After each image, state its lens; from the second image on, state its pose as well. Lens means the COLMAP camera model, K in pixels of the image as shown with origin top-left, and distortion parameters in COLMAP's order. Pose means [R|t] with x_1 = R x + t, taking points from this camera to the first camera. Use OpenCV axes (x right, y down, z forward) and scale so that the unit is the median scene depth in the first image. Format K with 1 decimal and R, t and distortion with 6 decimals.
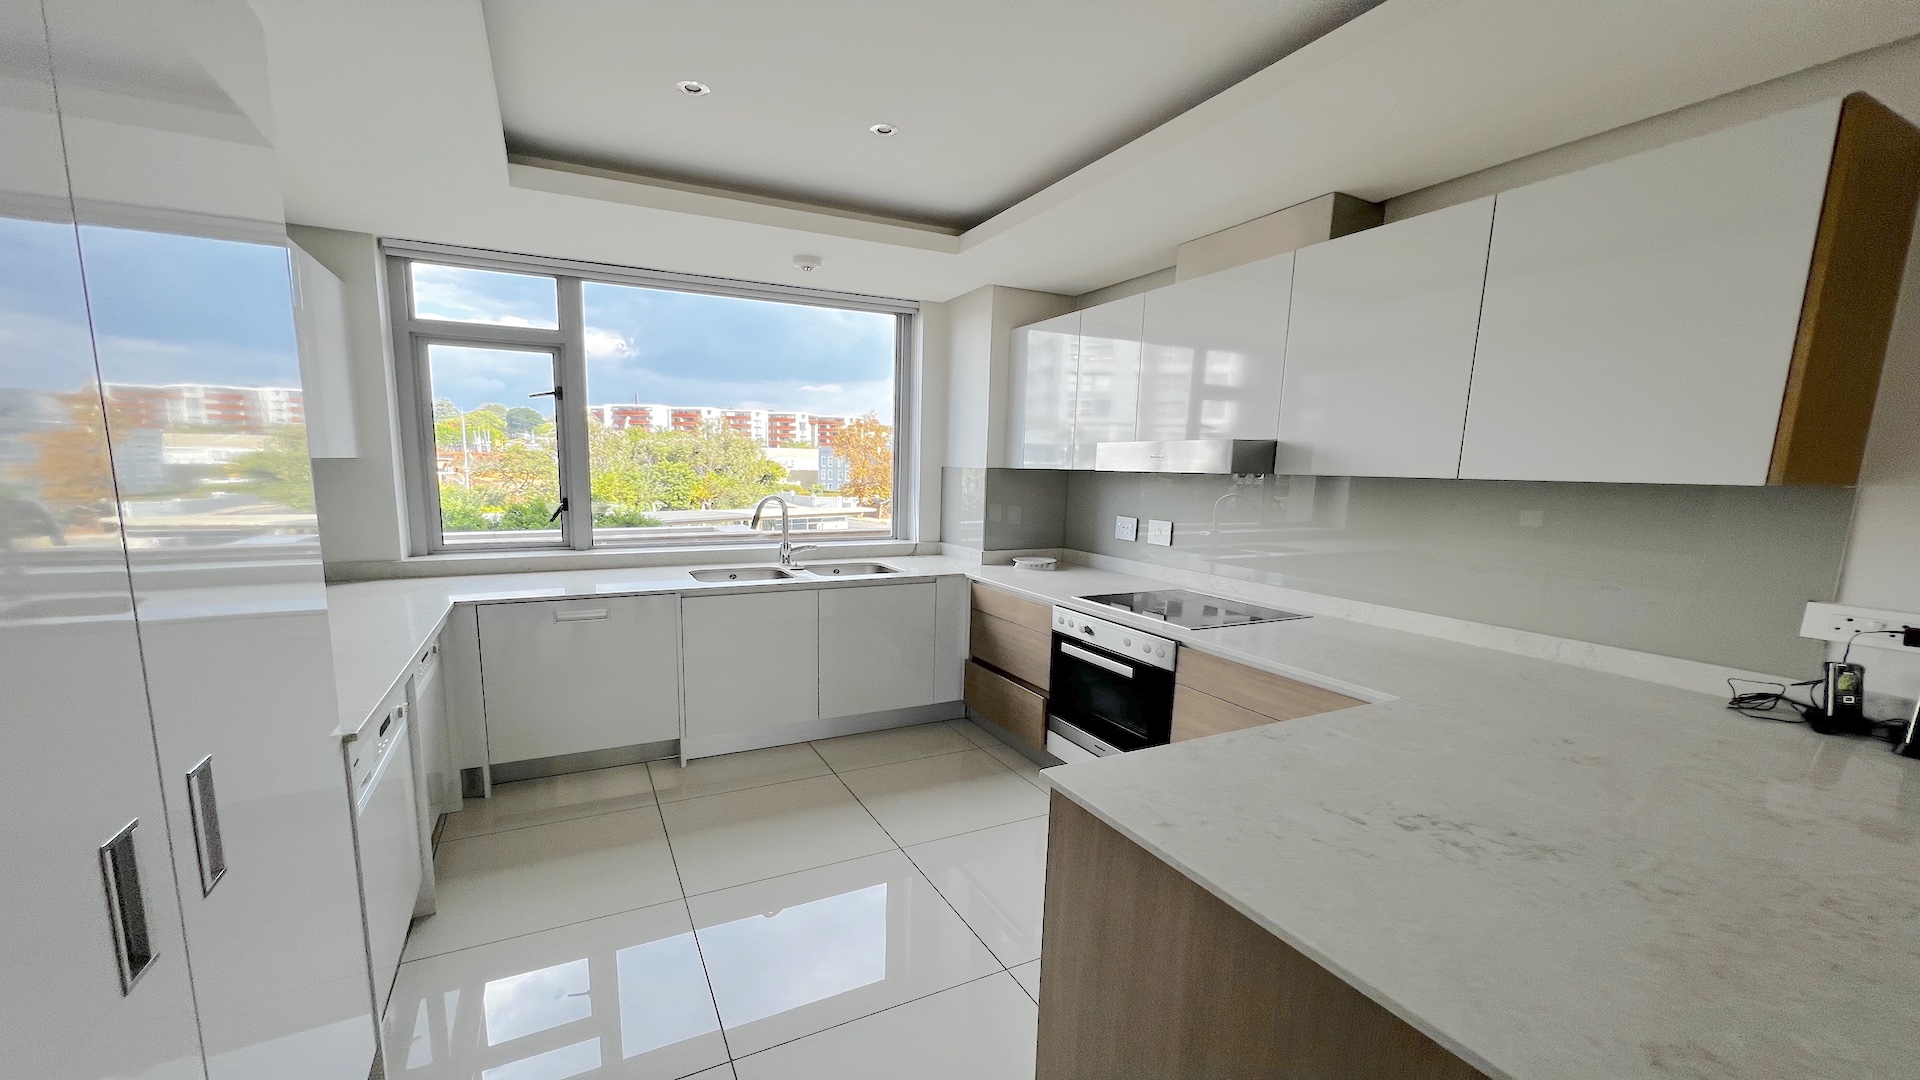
lens RADIAL K [[640.0, 0, 960.0], [0, 640.0, 540.0], [0, 0, 1]] dist [0.006608, 0.000052]
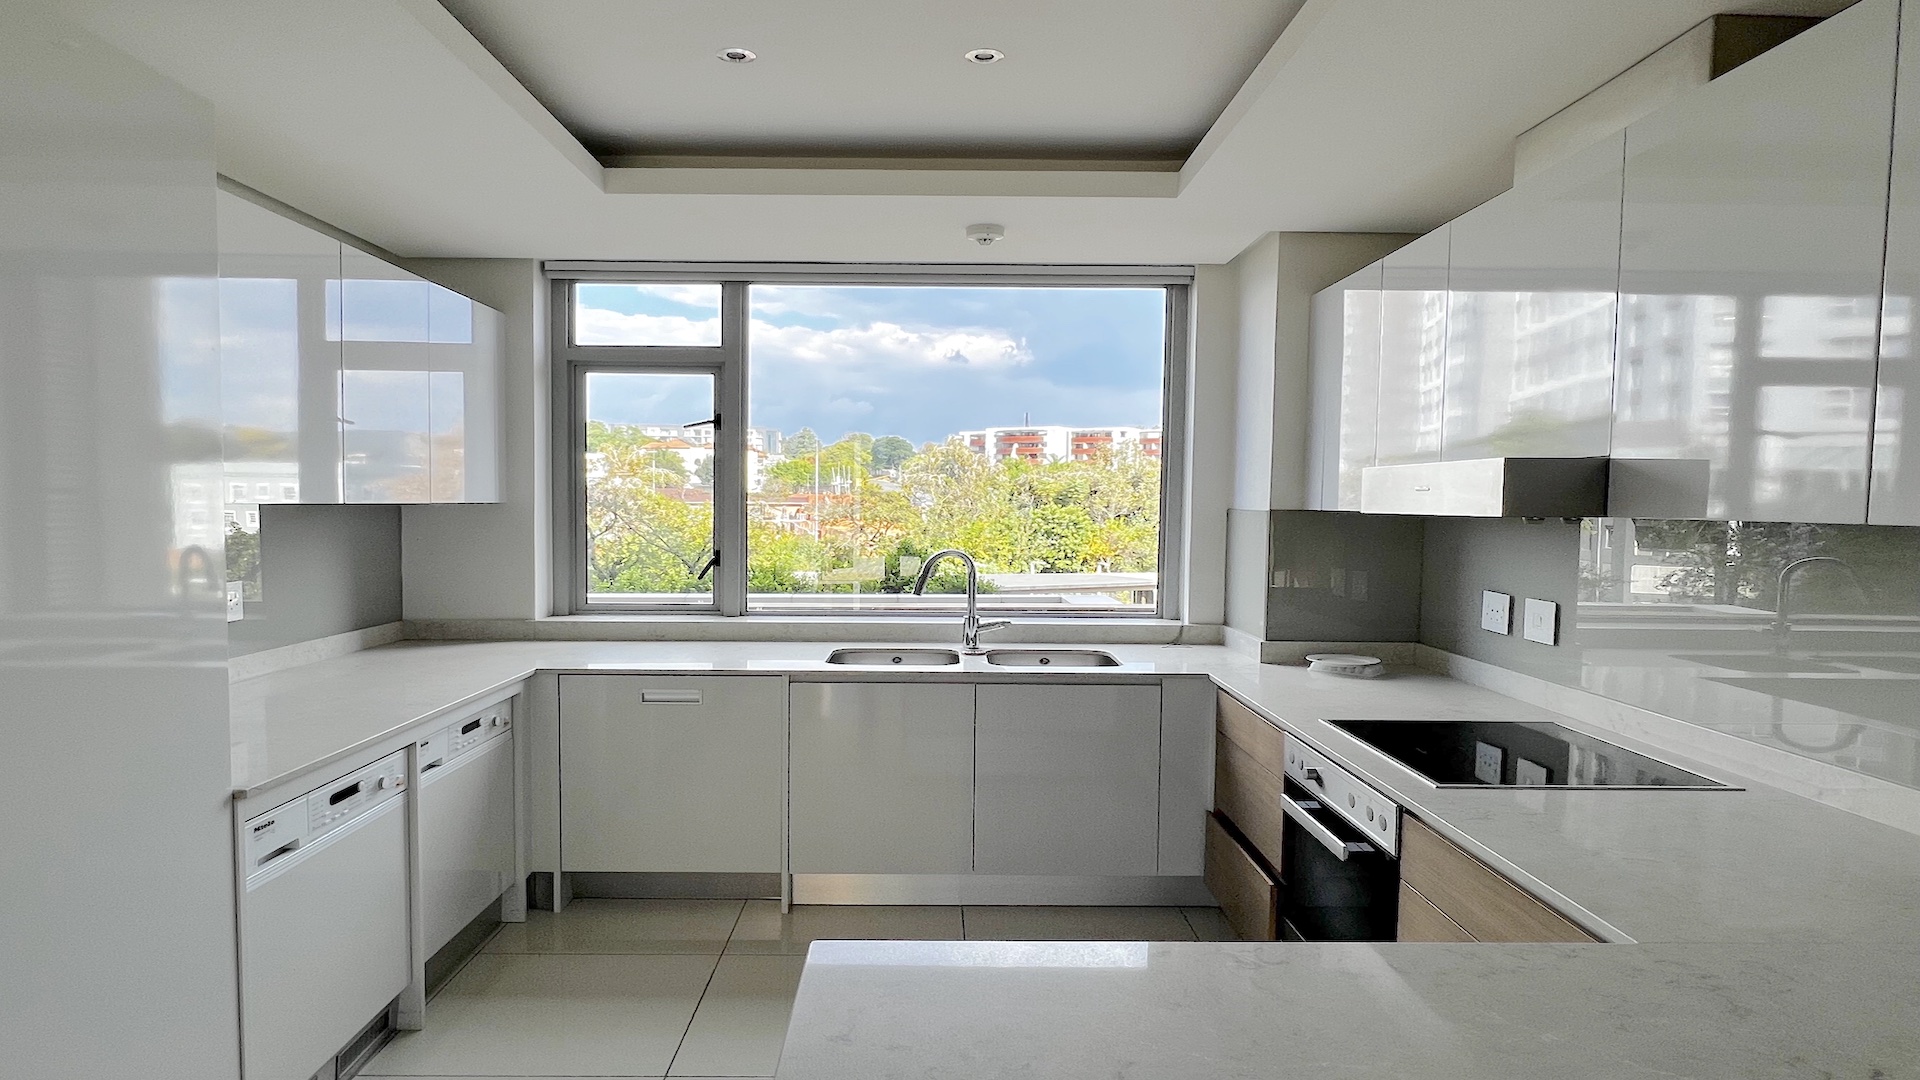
lens RADIAL K [[951.9, 0, 963.0], [0, 951.9, 531.3], [0, 0, 1]] dist [0.000458, -0.000252]
pose [[0.927641, 0.003697, -0.373455, 0.134157], [-0.037813, 0.995742, -0.084067, -0.000490], [0.371554, 0.092105, 0.923831, 0.015426]]
